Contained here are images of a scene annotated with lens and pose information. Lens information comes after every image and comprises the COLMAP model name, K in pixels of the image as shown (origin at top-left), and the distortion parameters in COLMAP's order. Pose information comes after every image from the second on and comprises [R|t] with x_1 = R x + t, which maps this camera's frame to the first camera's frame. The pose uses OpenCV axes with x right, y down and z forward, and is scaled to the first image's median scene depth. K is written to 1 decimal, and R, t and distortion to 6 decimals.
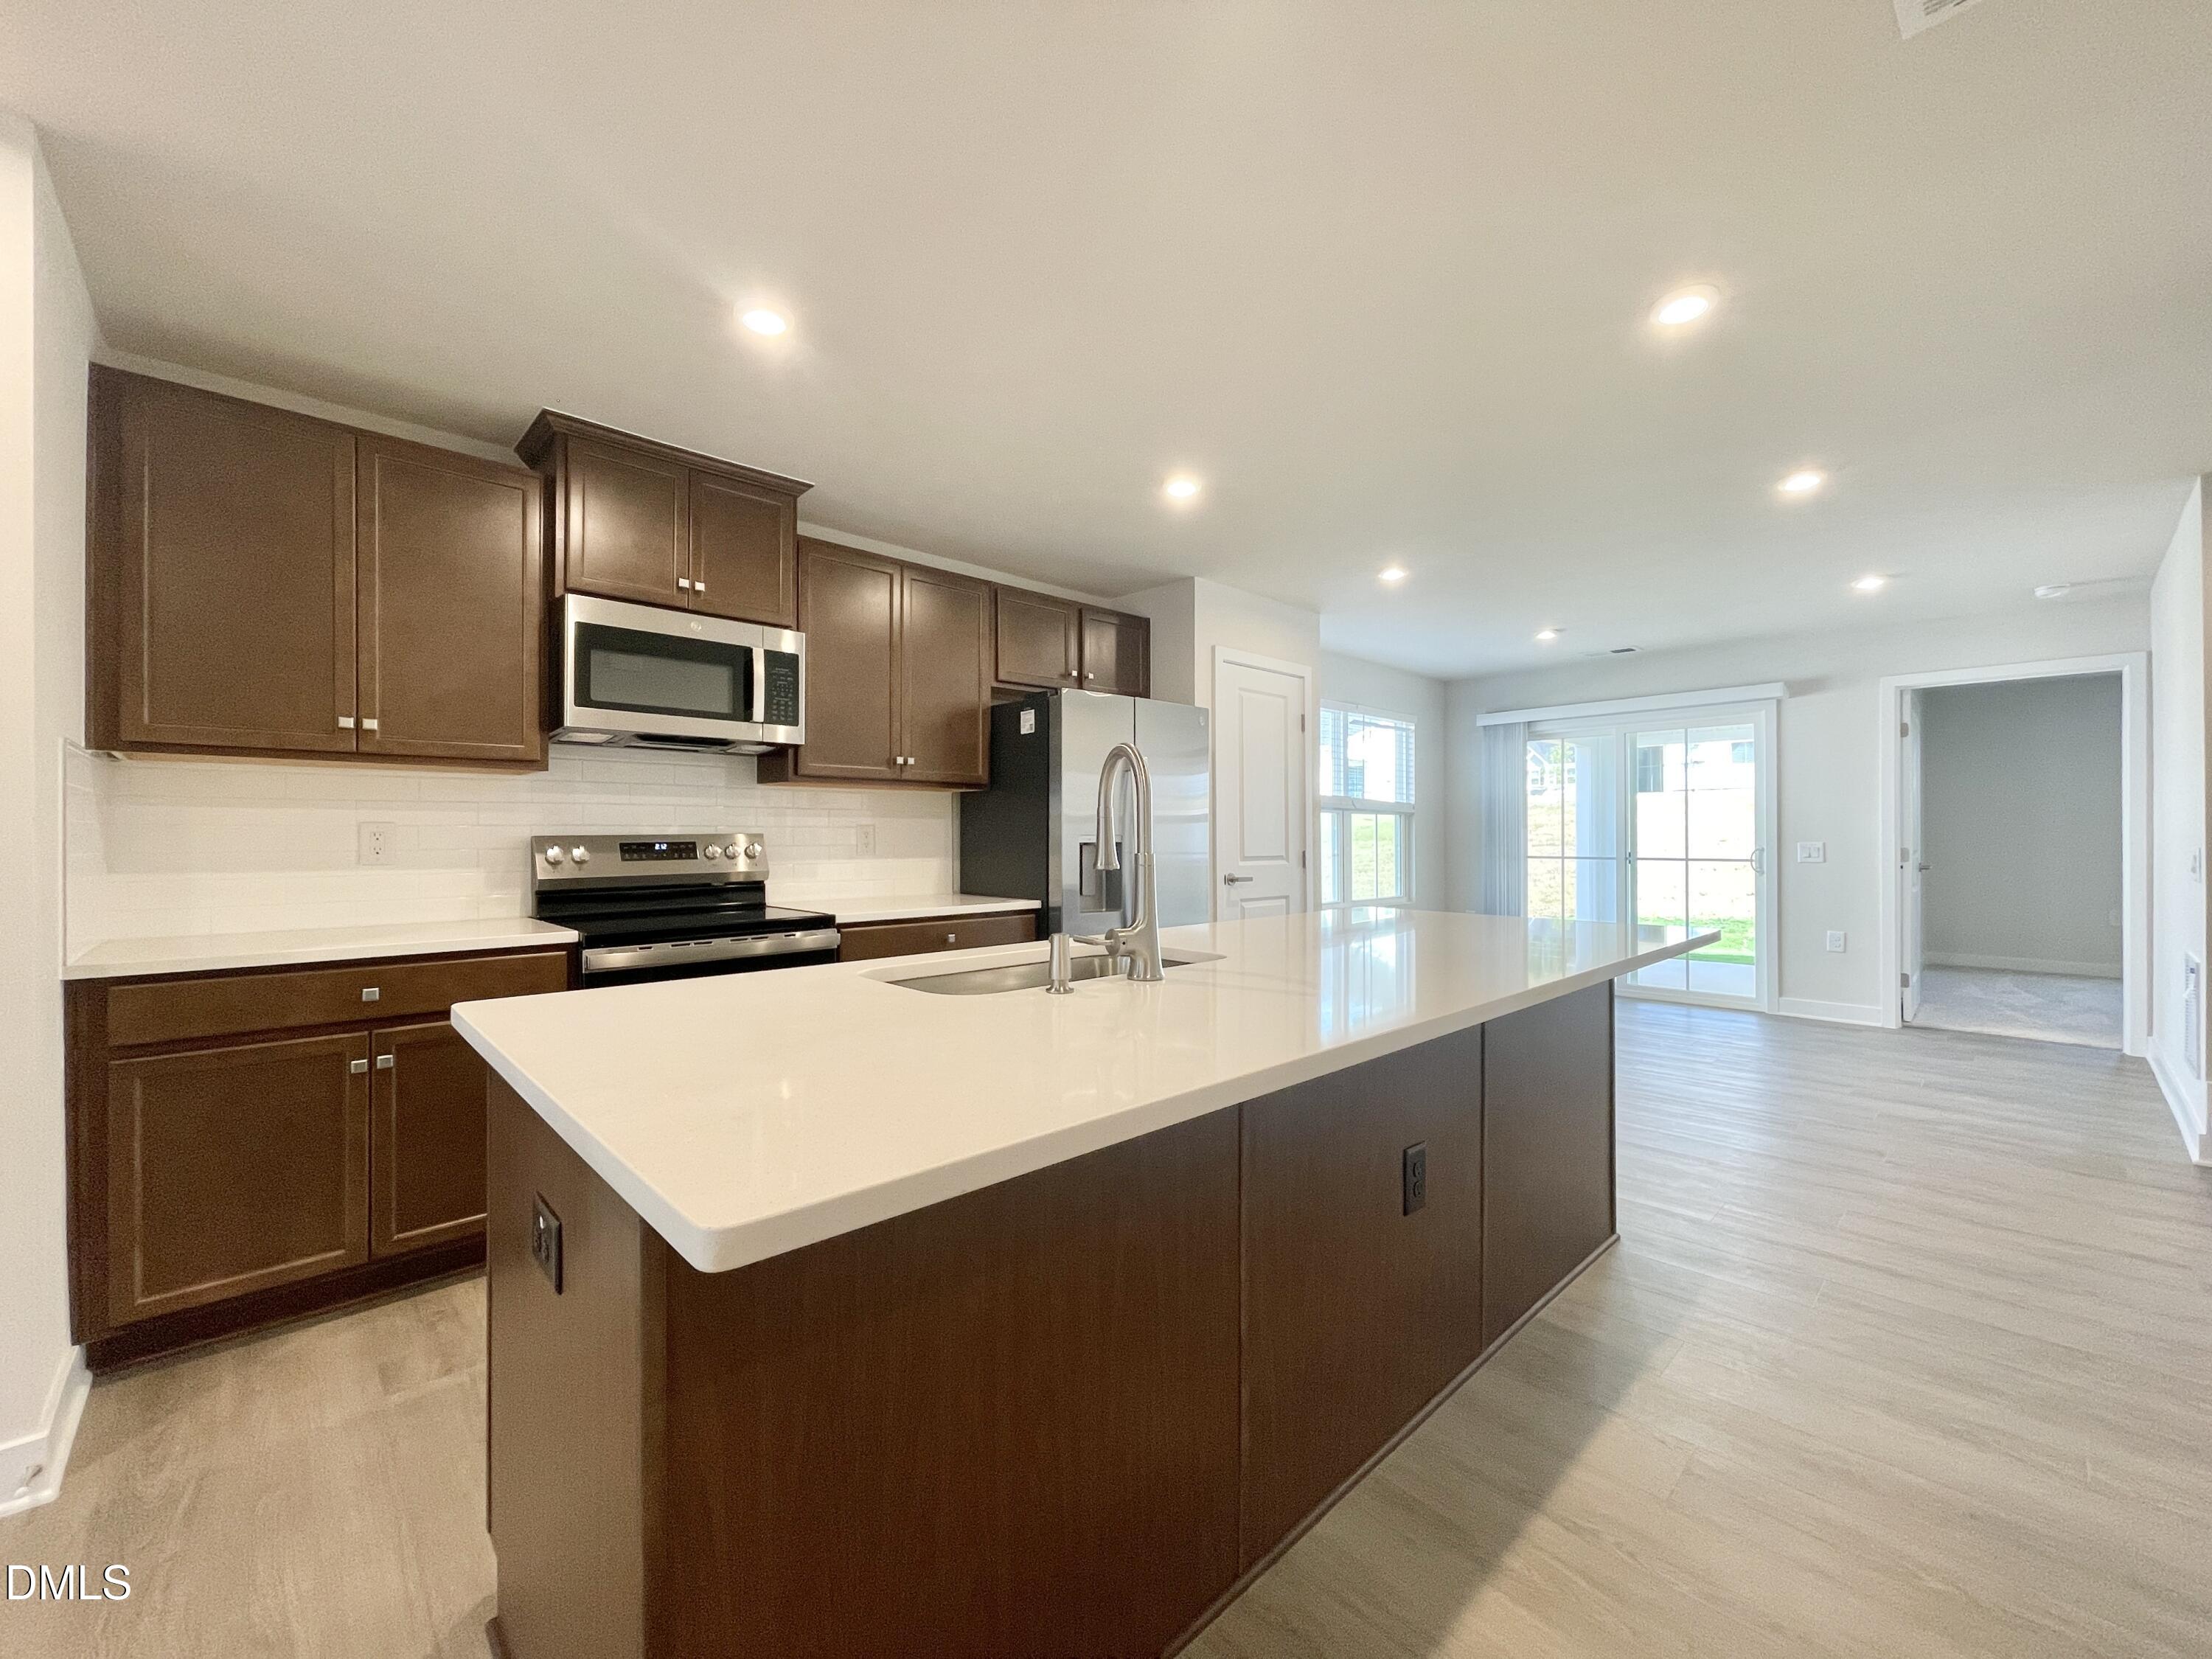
lens RADIAL K [[890.2, 0, 1102.0], [0, 890.2, 834.0], [0, 0, 1]] dist [0.003143, 0.000431]
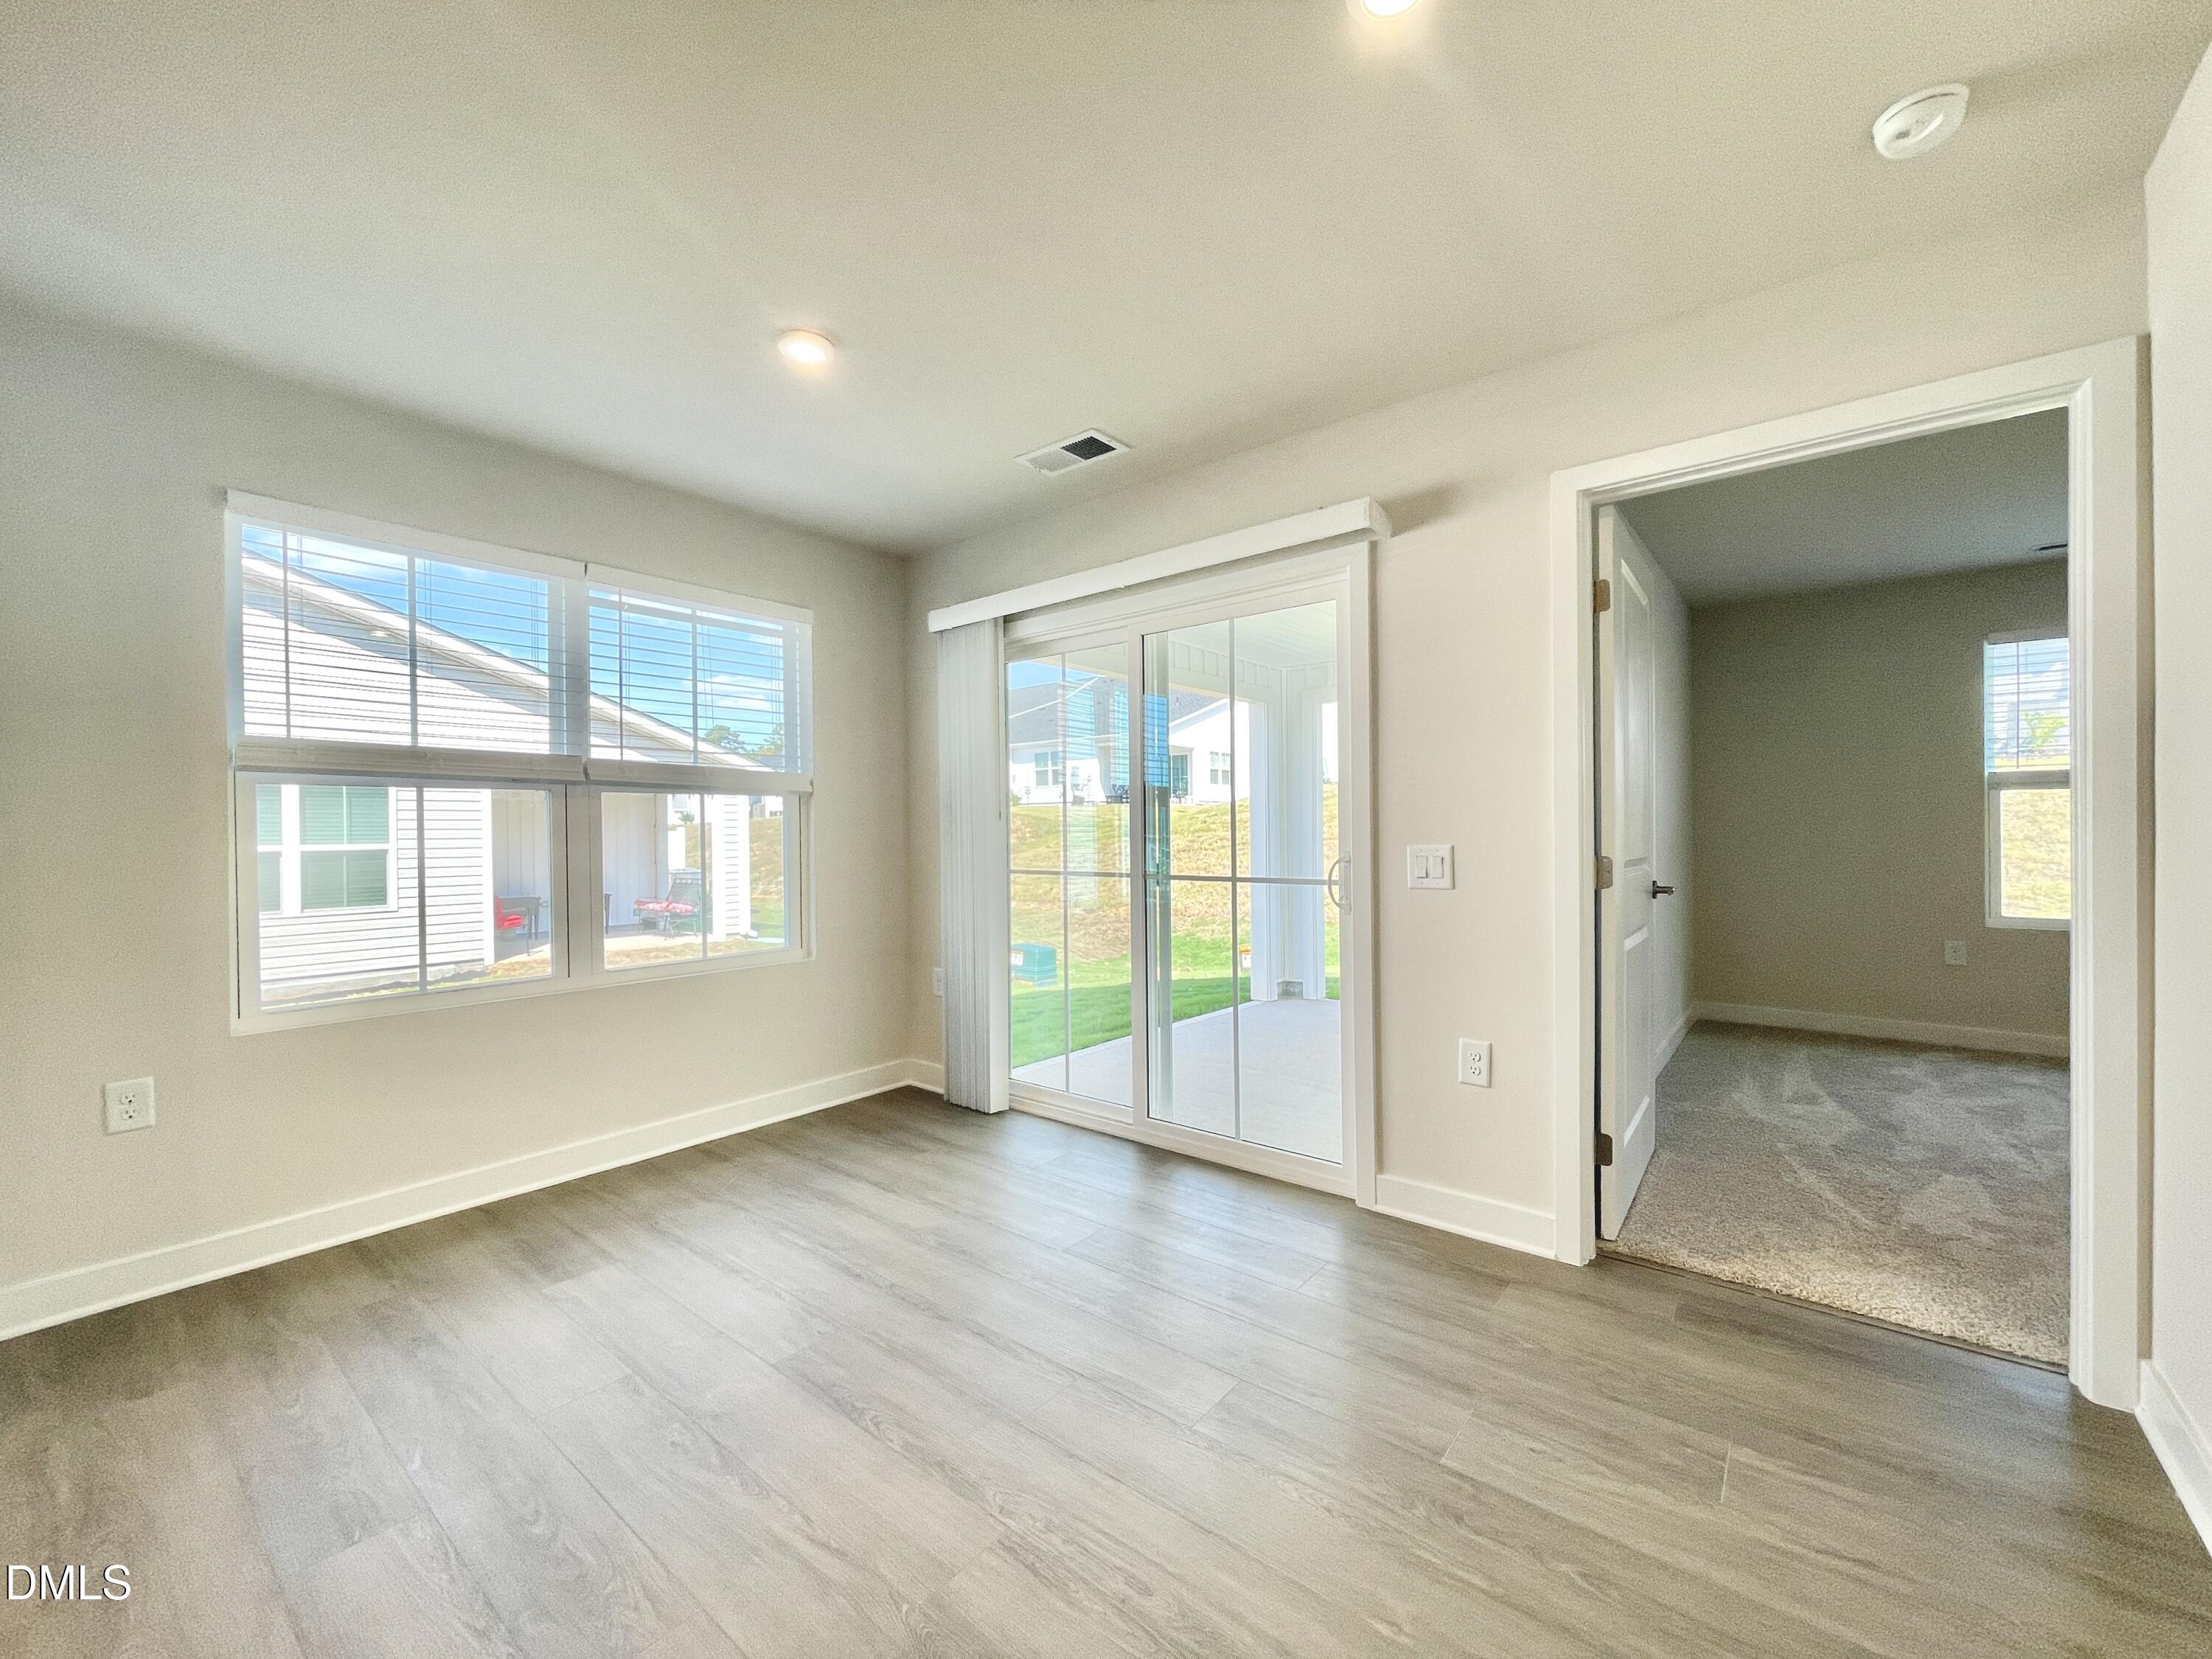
lens RADIAL K [[890.2, 0, 1102.0], [0, 890.2, 834.0], [0, 0, 1]] dist [0.003143, 0.000431]
pose [[0.991630, -0.010325, 0.128700, 0.571957], [0.009232, 0.999916, 0.009091, -0.002166], [-0.128783, -0.007827, 0.991642, 0.567855]]
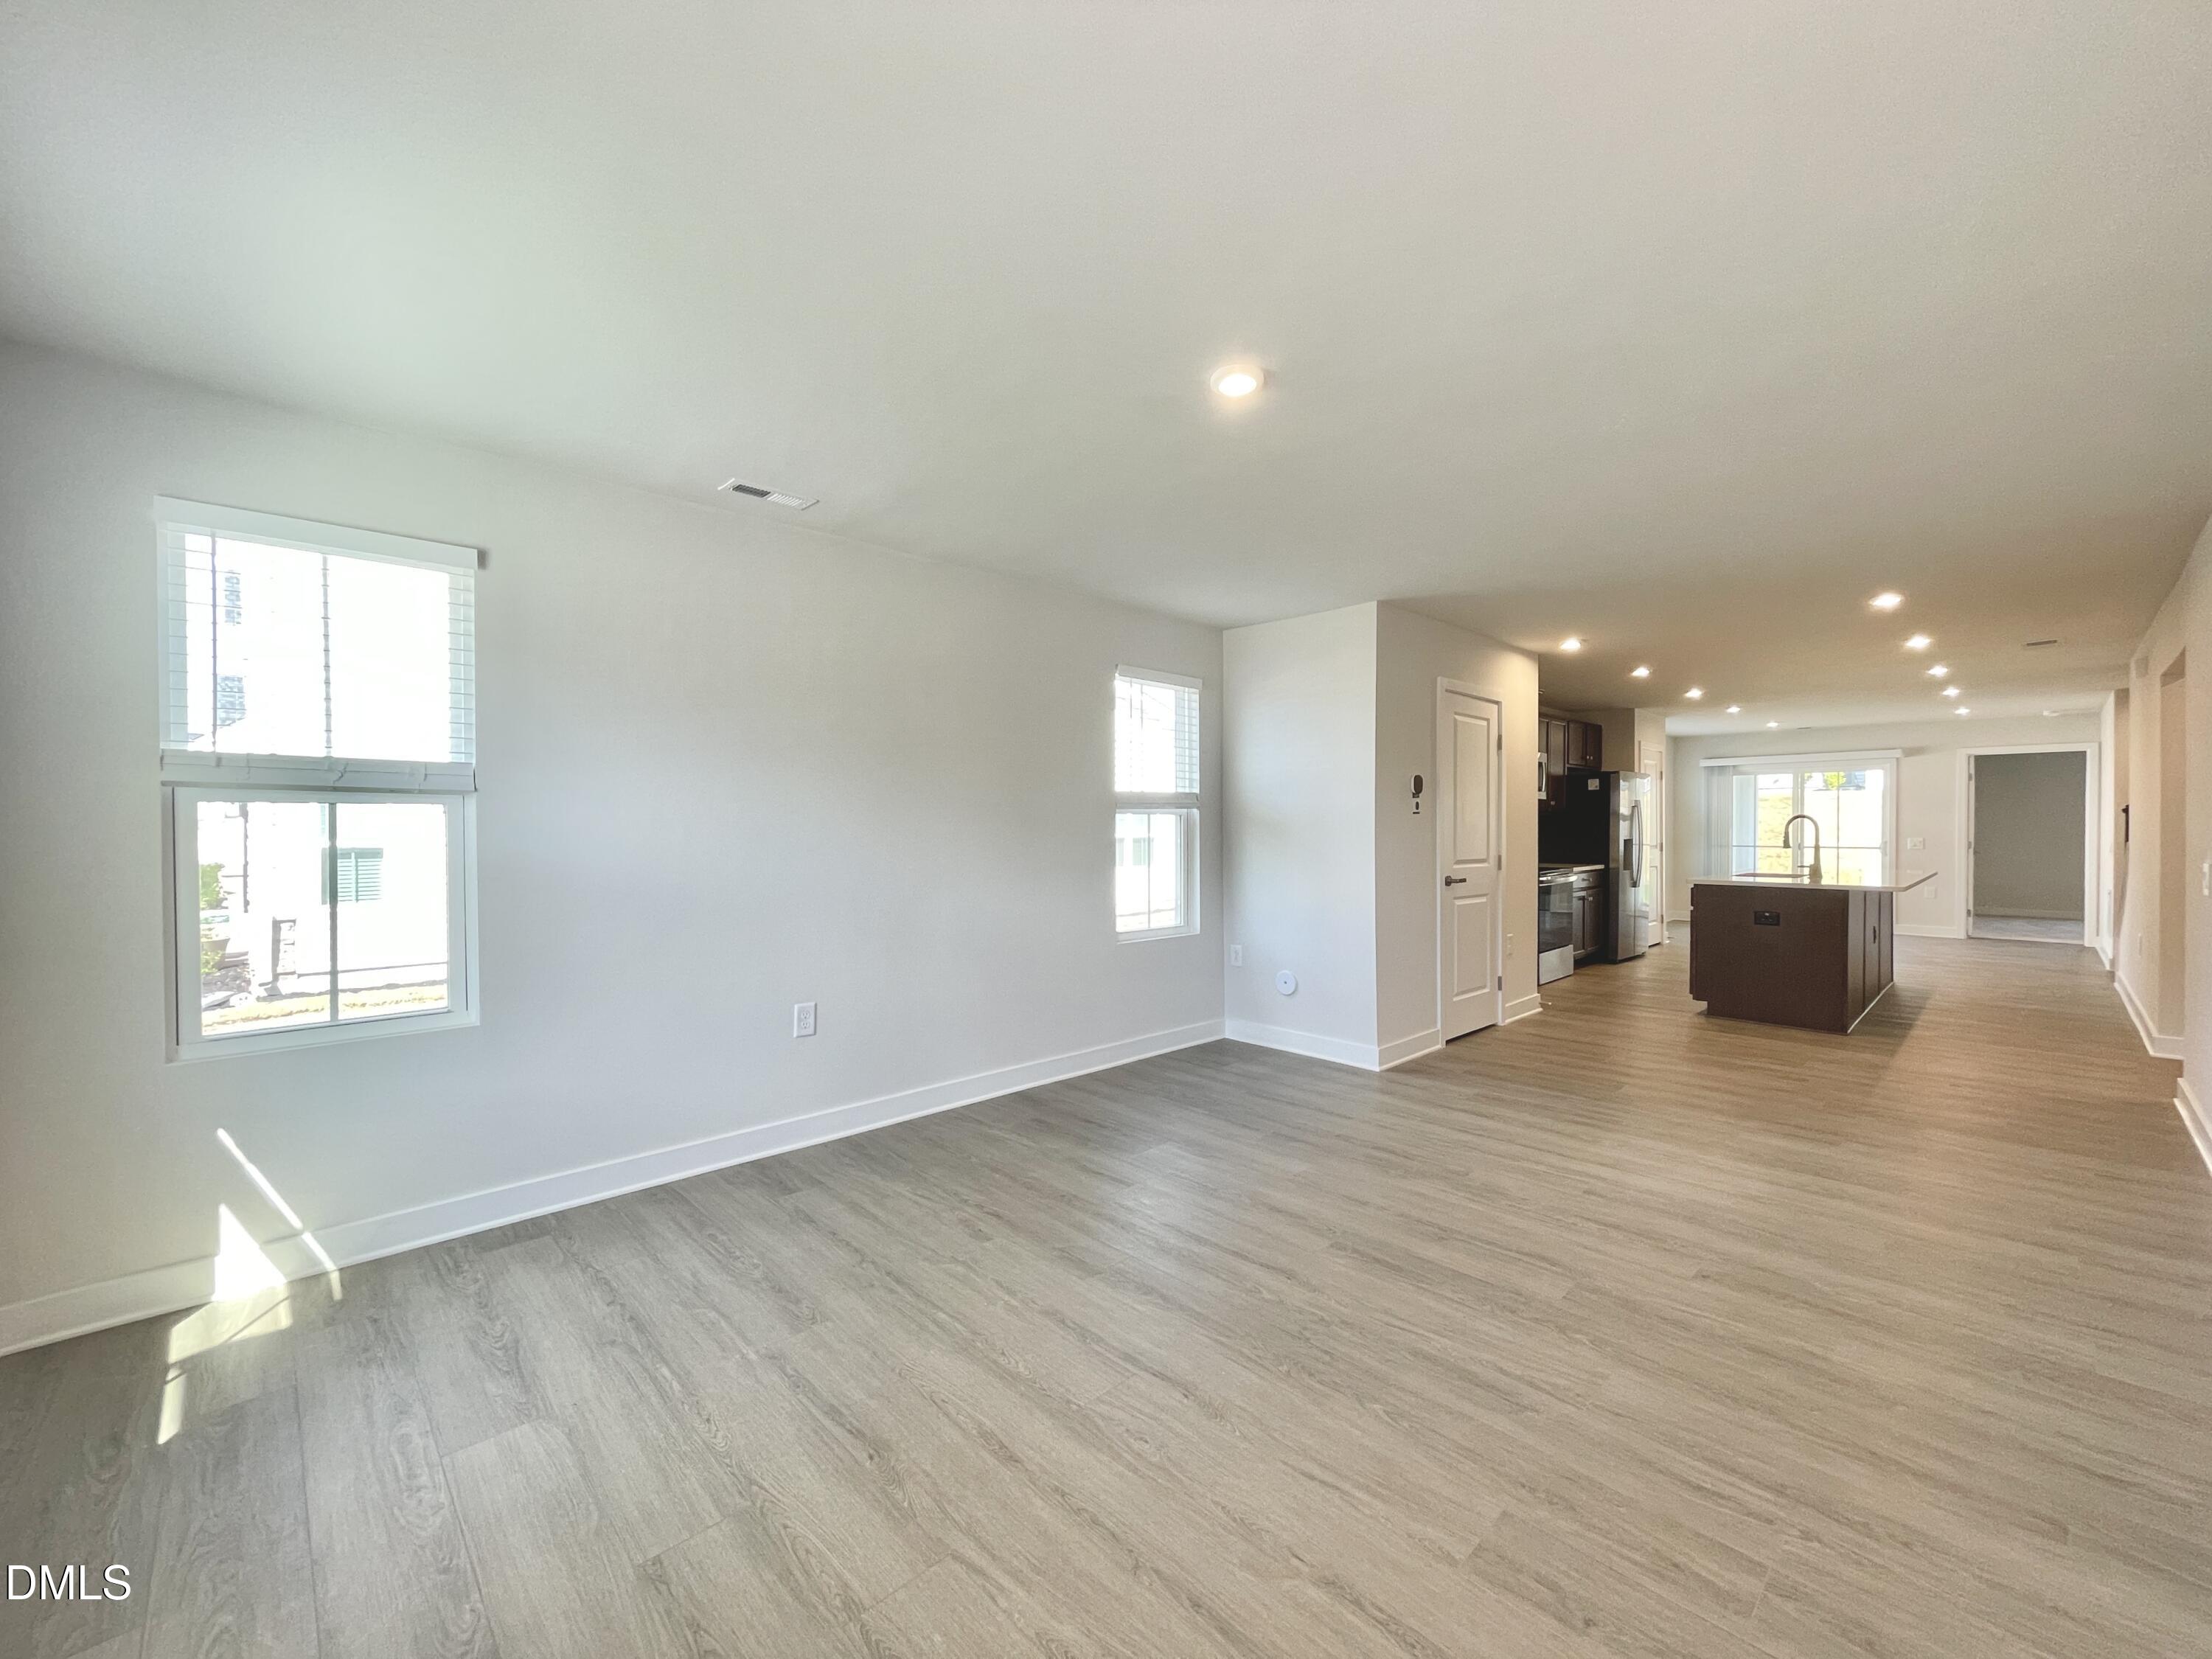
lens RADIAL K [[890.2, 0, 1102.0], [0, 890.2, 834.0], [0, 0, 1]] dist [0.003143, 0.000431]
pose [[0.999929, 0.001202, 0.011860, -0.880942], [-0.001350, 0.999922, 0.012431, -0.019426], [-0.011844, -0.012446, 0.999852, -0.793535]]
